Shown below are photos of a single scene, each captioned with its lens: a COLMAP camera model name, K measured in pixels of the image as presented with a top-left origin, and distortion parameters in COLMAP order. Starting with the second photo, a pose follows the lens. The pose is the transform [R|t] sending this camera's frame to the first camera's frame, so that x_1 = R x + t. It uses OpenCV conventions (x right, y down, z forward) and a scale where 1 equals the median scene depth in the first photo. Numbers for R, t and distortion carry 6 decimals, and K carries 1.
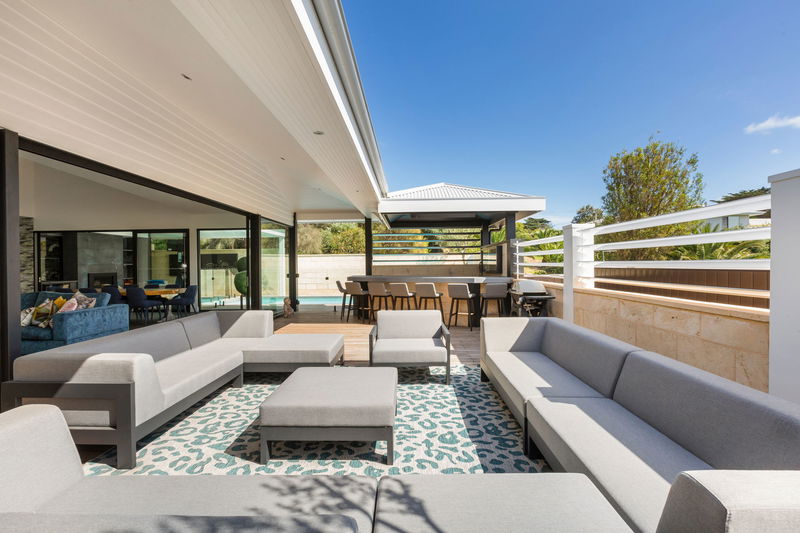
lens RADIAL K [[369.1, 0, 397.4], [0, 369.1, 263.5], [0, 0, 1]] dist [-0.001558, -0.000175]
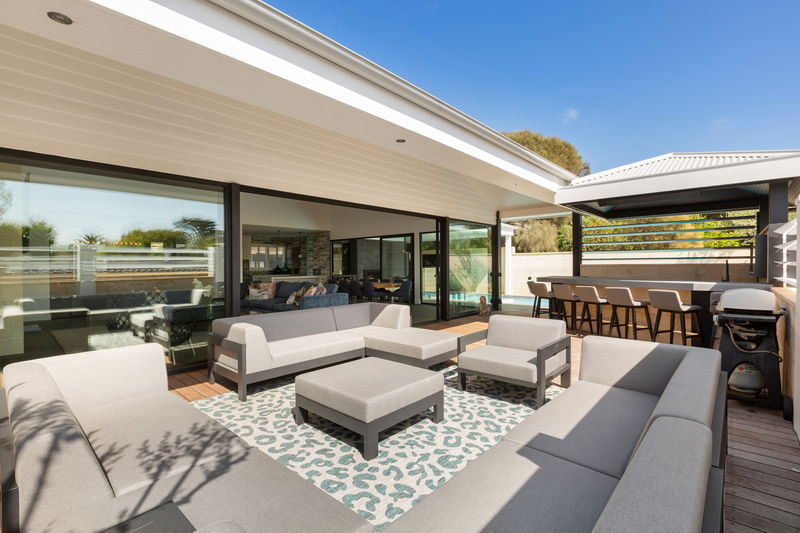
lens RADIAL K [[369.1, 0, 394.0], [0, 369.1, 270.1], [0, 0, 1]] dist [-0.001558, -0.000175]
pose [[0.749943, 0.013025, -0.661374, 0.287013], [0.003090, 0.999726, 0.023193, -0.004595], [0.661495, -0.019437, 0.749698, 0.114082]]
